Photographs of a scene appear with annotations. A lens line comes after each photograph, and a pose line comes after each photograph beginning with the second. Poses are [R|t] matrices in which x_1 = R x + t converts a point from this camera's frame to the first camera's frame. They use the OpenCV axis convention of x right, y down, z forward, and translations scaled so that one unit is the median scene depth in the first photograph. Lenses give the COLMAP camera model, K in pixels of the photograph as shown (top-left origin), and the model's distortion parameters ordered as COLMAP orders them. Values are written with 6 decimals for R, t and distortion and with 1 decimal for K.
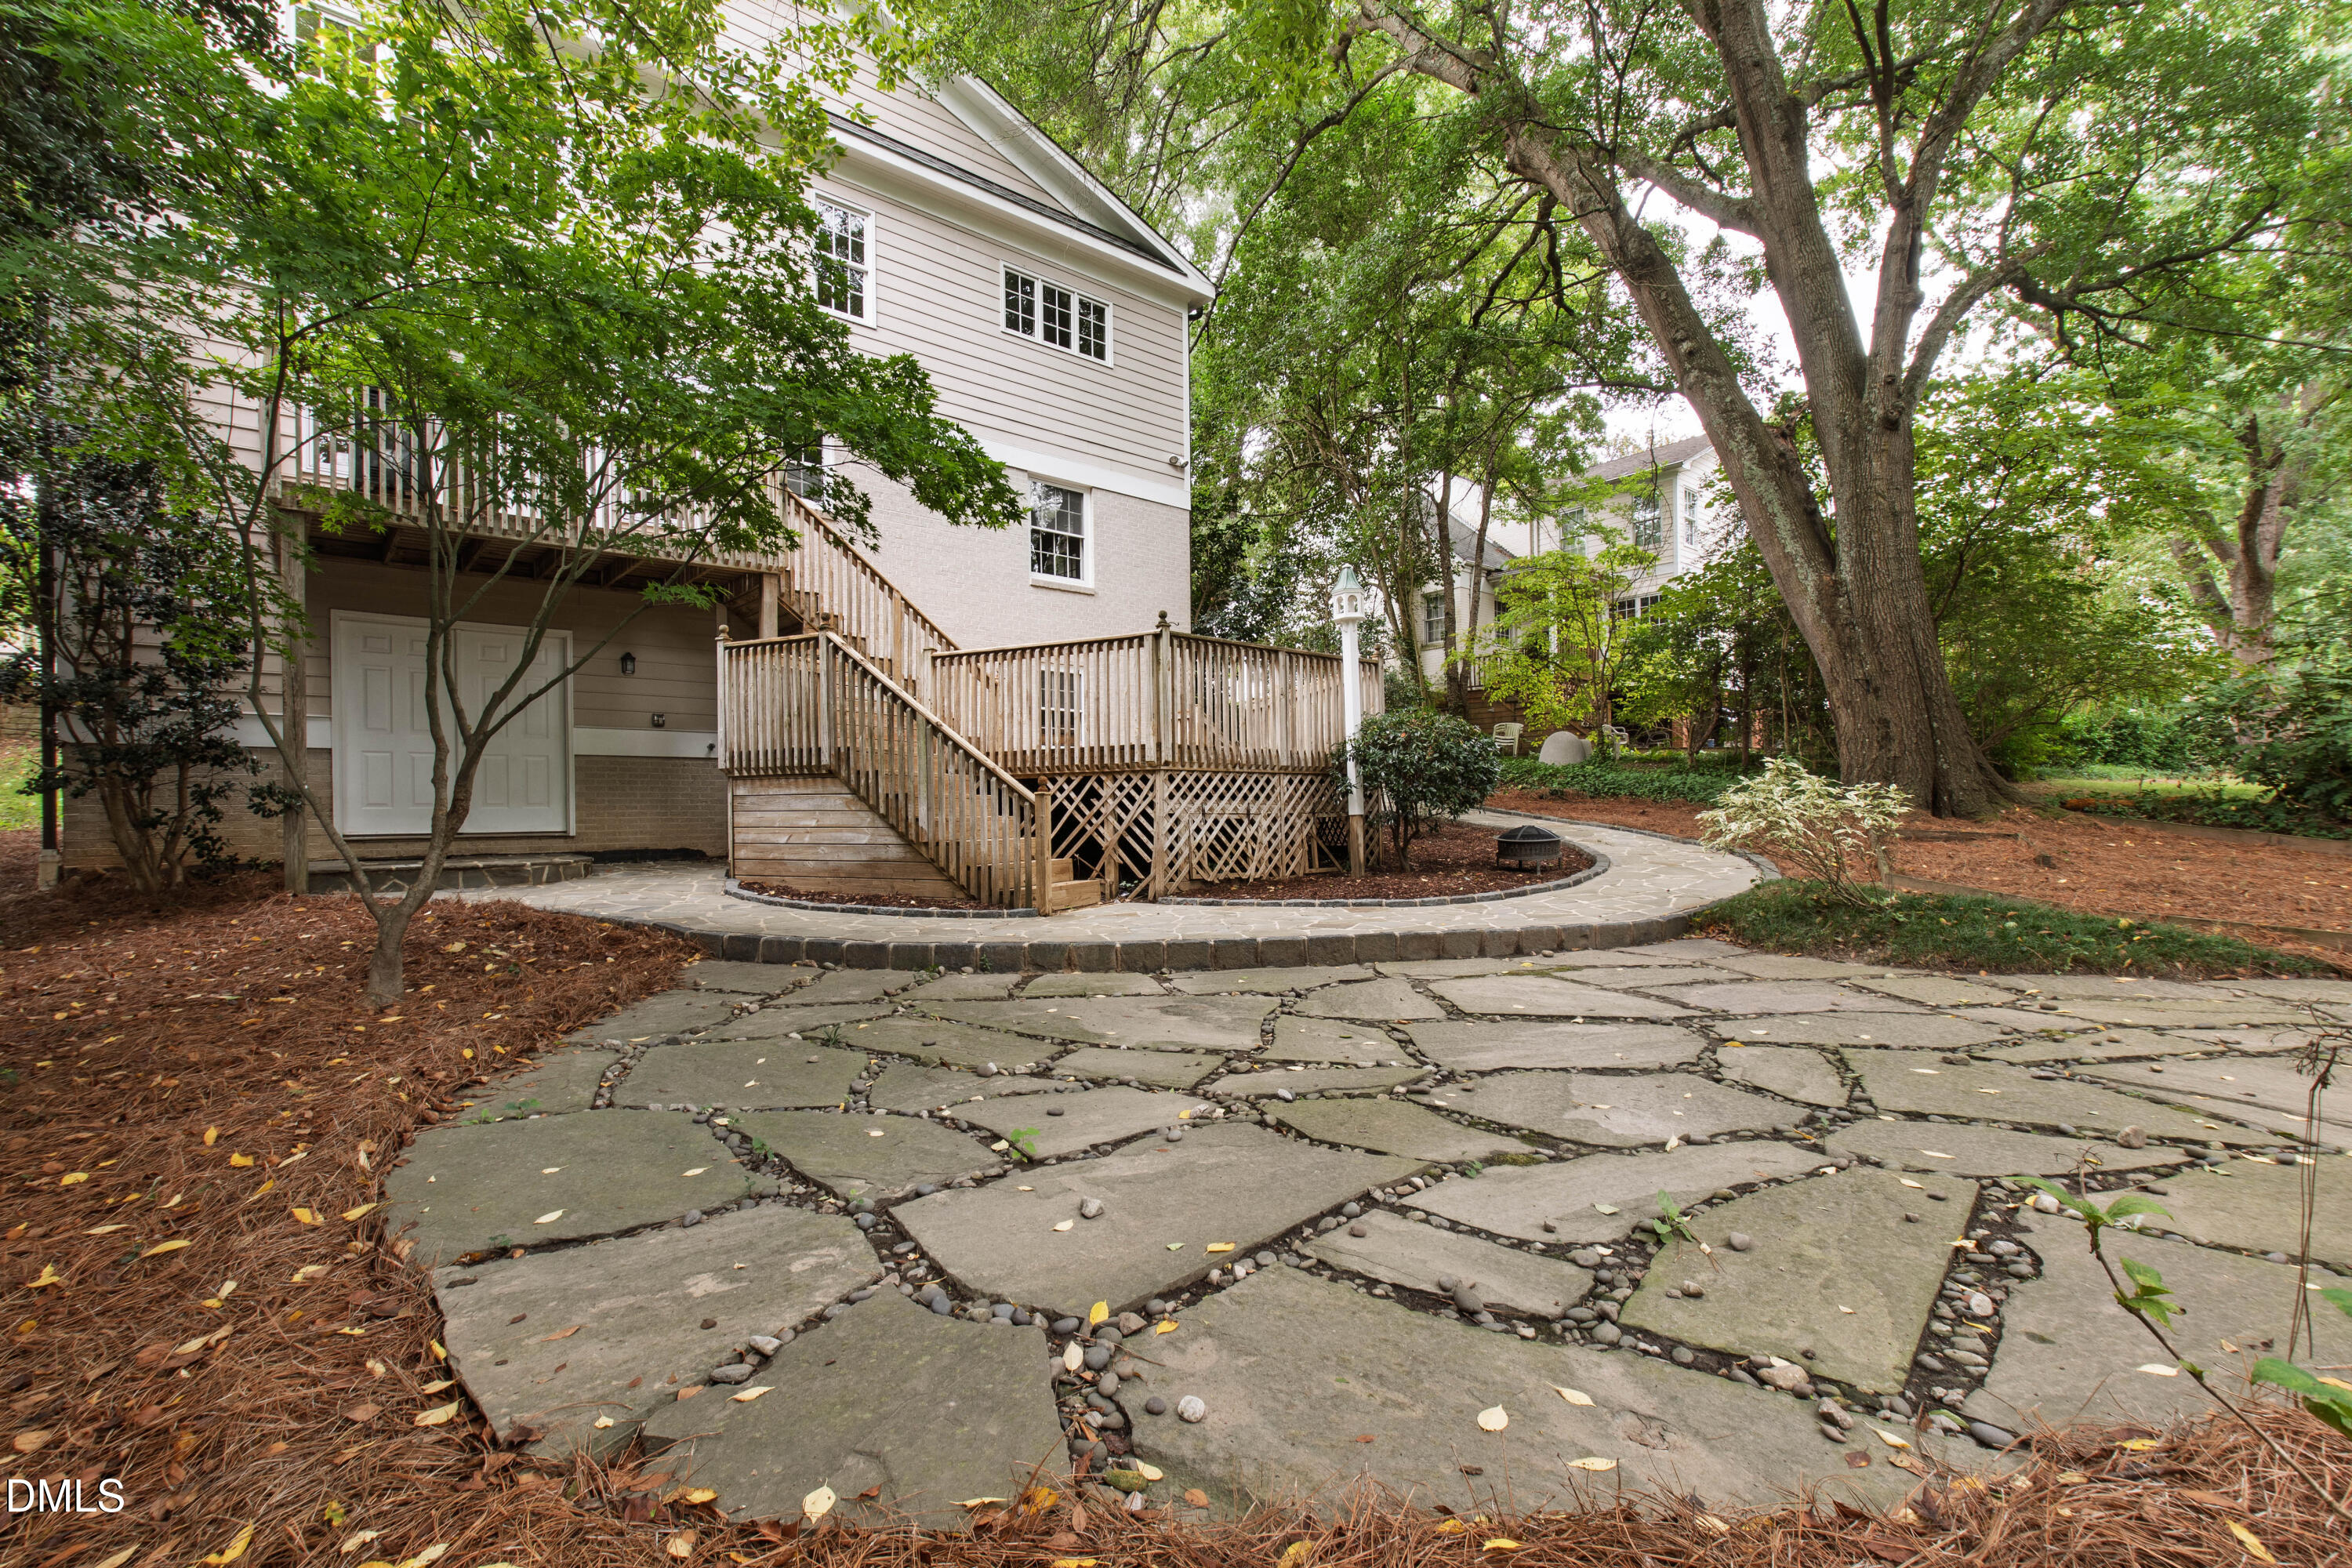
lens RADIAL K [[1053.2, 0, 1159.8], [0, 1053.2, 786.2], [0, 0, 1]] dist [-0.001995, -0.001463]
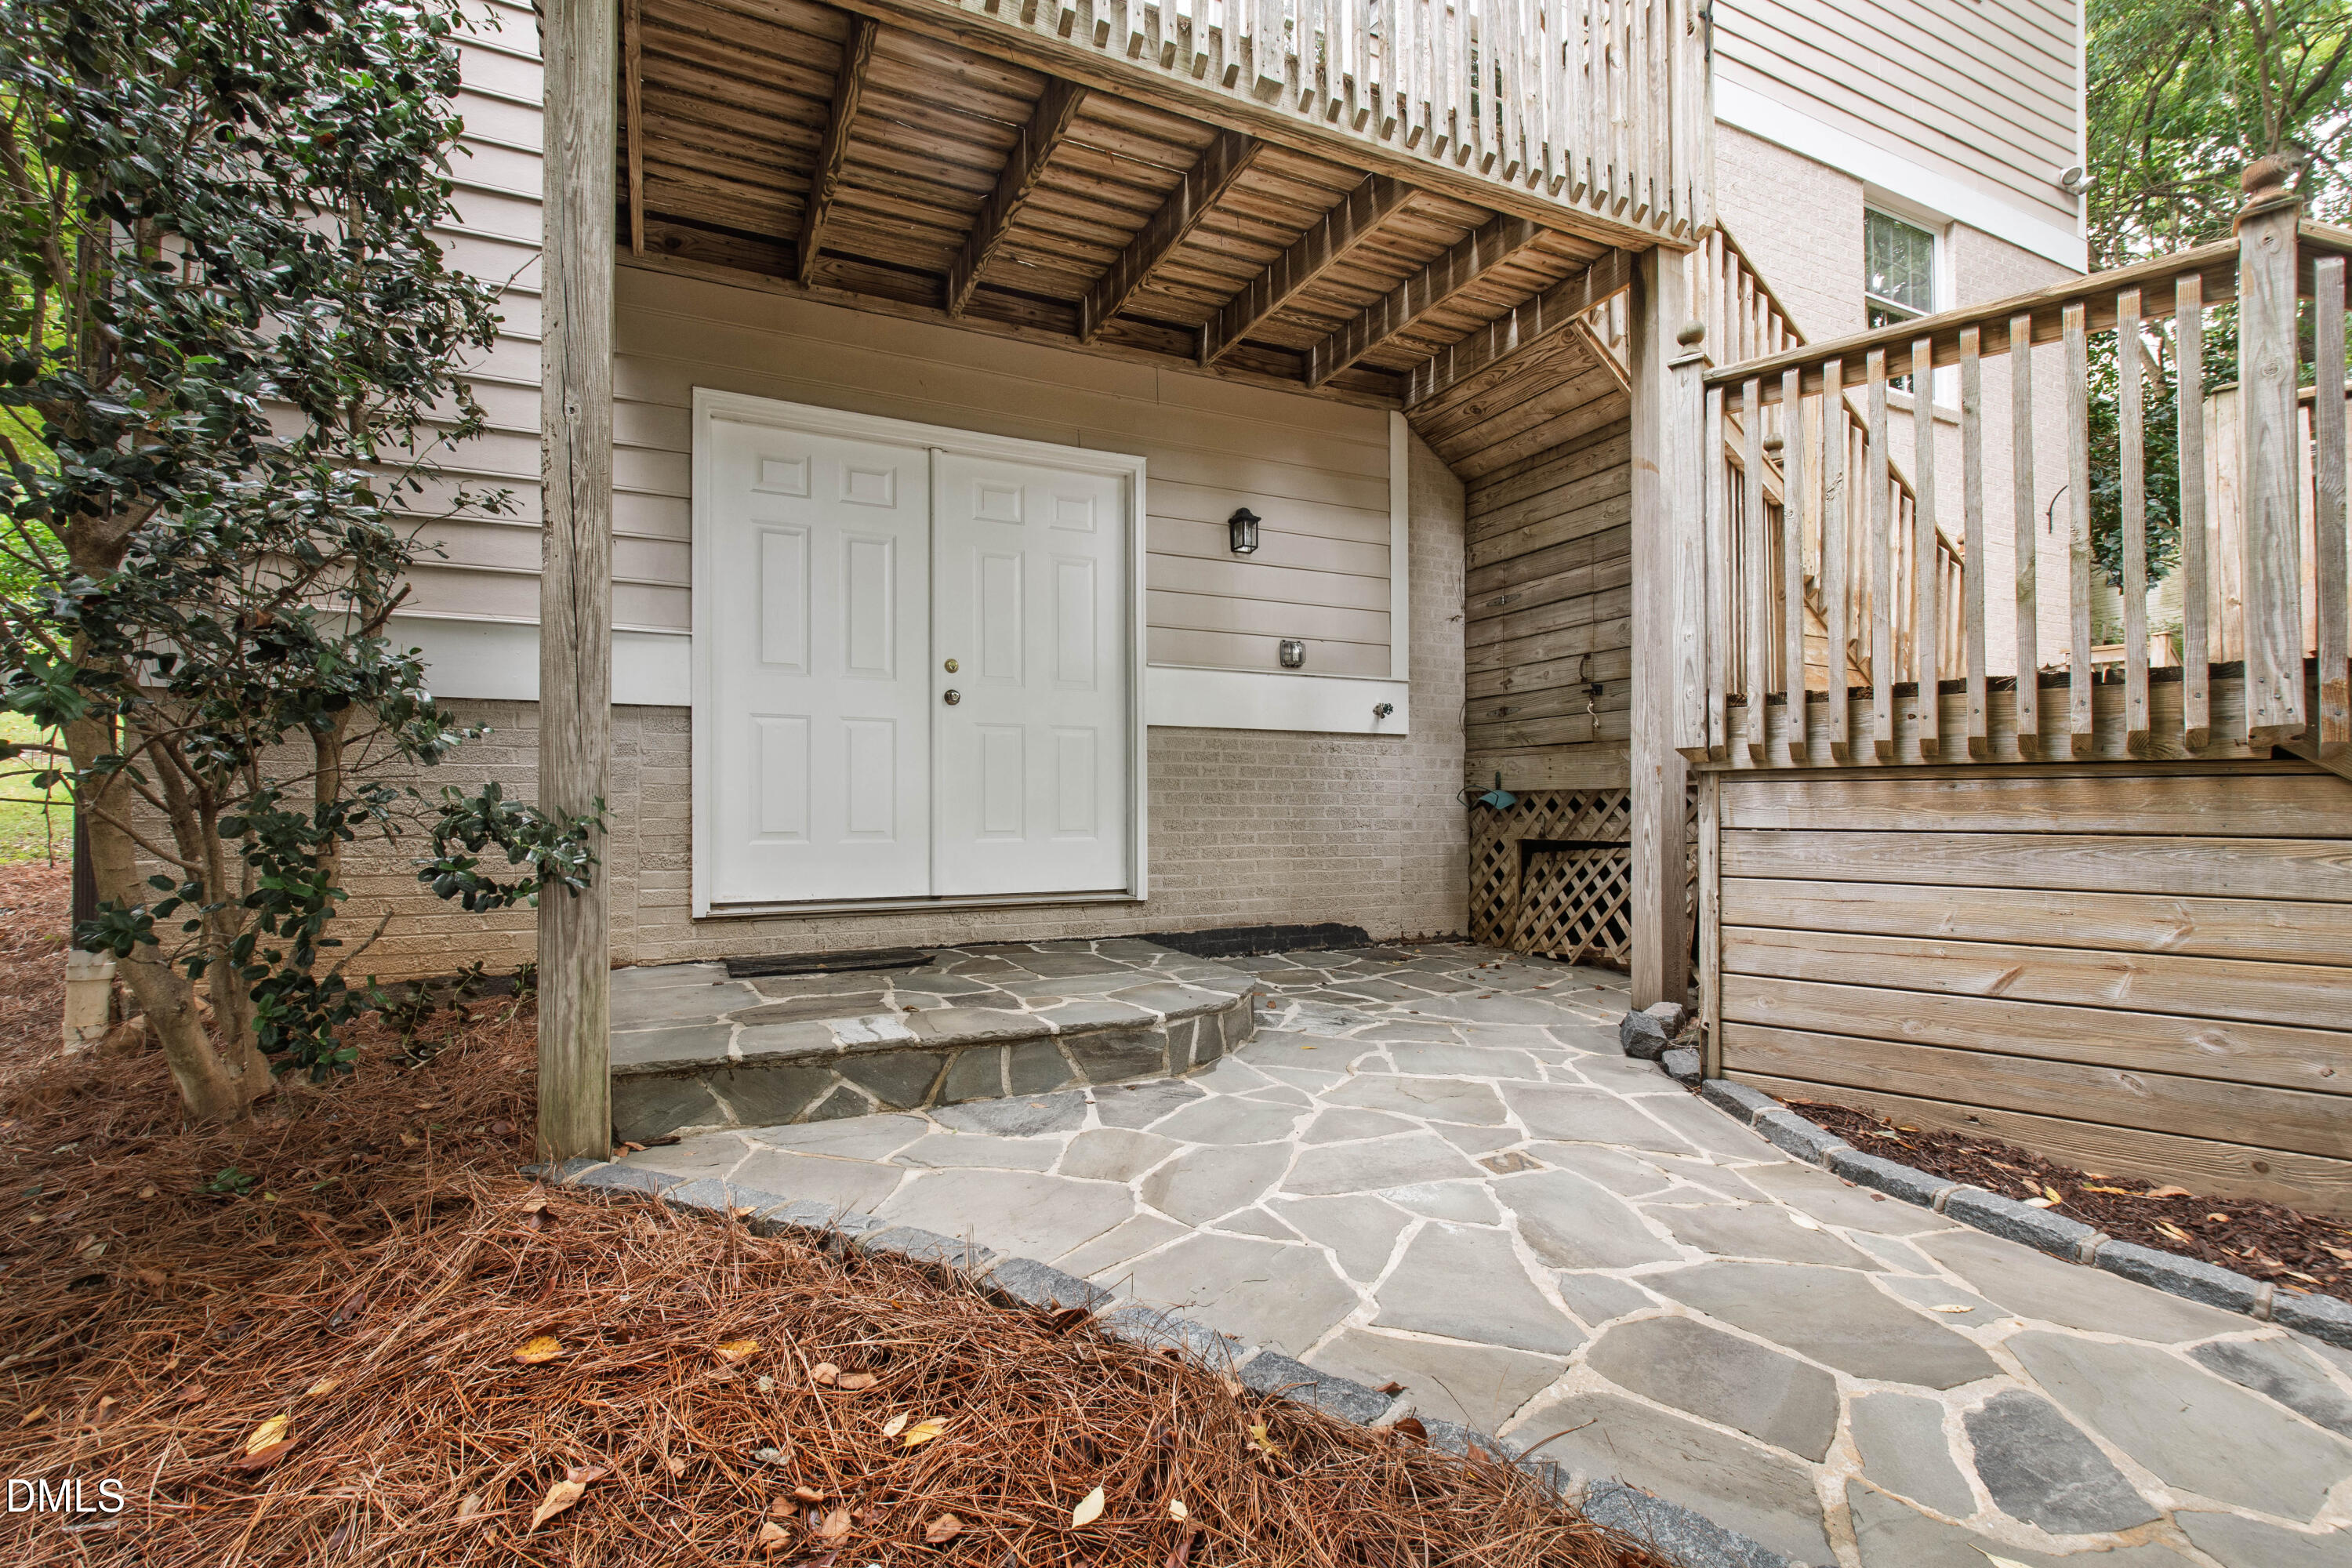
lens RADIAL K [[1053.2, 0, 1191.6], [0, 1053.2, 786.5], [0, 0, 1]] dist [-0.001995, -0.001463]
pose [[0.969074, 0.002674, -0.246757, -0.470681], [-0.001585, 0.999988, 0.004610, -0.005613], [0.246767, -0.004076, 0.969066, 0.616824]]
